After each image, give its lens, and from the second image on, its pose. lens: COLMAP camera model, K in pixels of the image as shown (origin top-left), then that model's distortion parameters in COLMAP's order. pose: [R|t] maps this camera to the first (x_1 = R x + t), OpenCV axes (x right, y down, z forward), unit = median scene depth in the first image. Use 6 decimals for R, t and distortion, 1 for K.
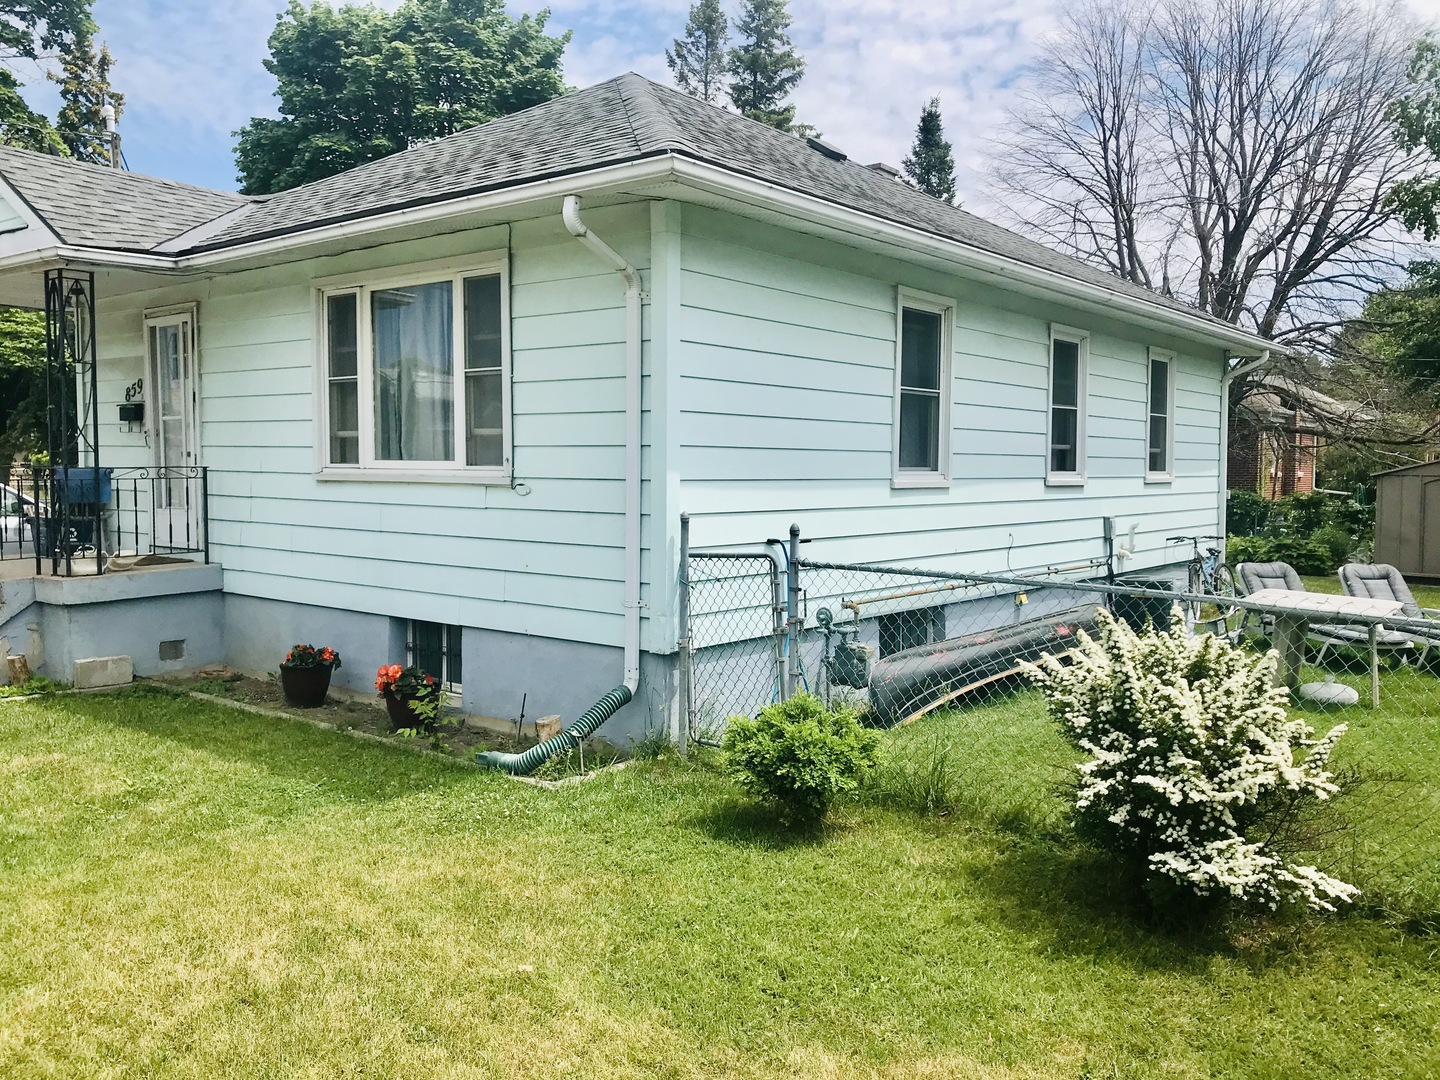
lens RADIAL K [[1218.3, 0, 720.0], [0, 1218.3, 540.0], [0, 0, 1]] dist [0.009905, -0.002857]
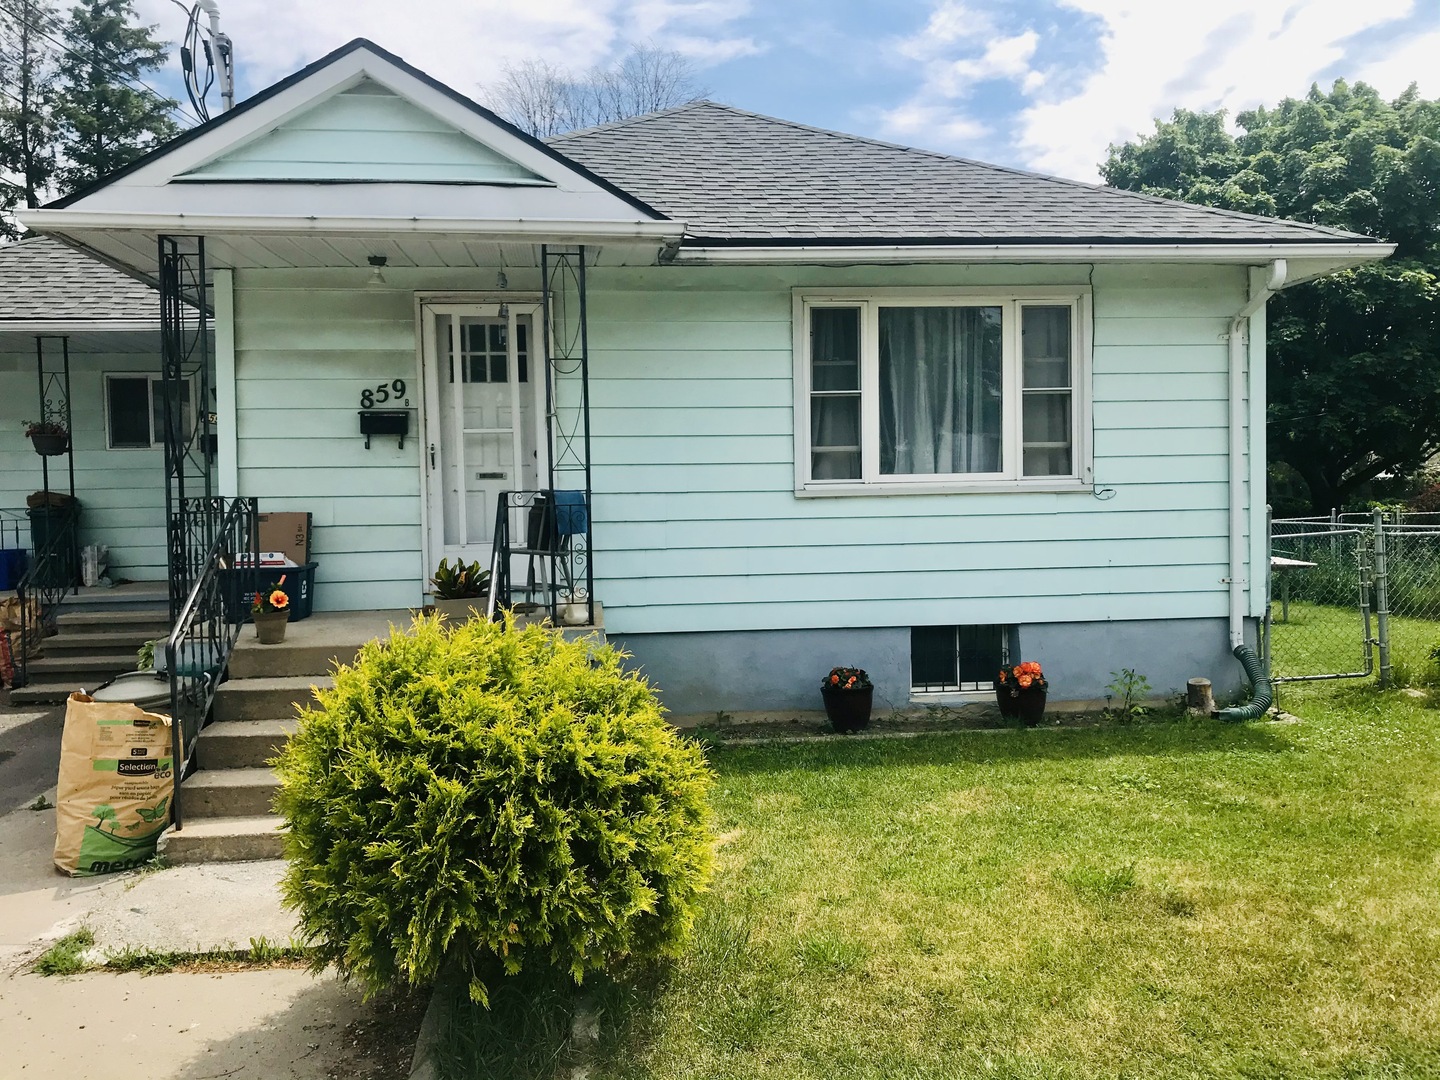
lens RADIAL K [[1218.3, 0, 720.0], [0, 1218.3, 540.0], [0, 0, 1]] dist [0.009905, -0.002857]
pose [[0.706306, -0.047148, 0.706335, -1.096602], [0.067733, 0.997703, -0.001133, -0.019802], [-0.704659, 0.048642, 0.707877, 0.390134]]
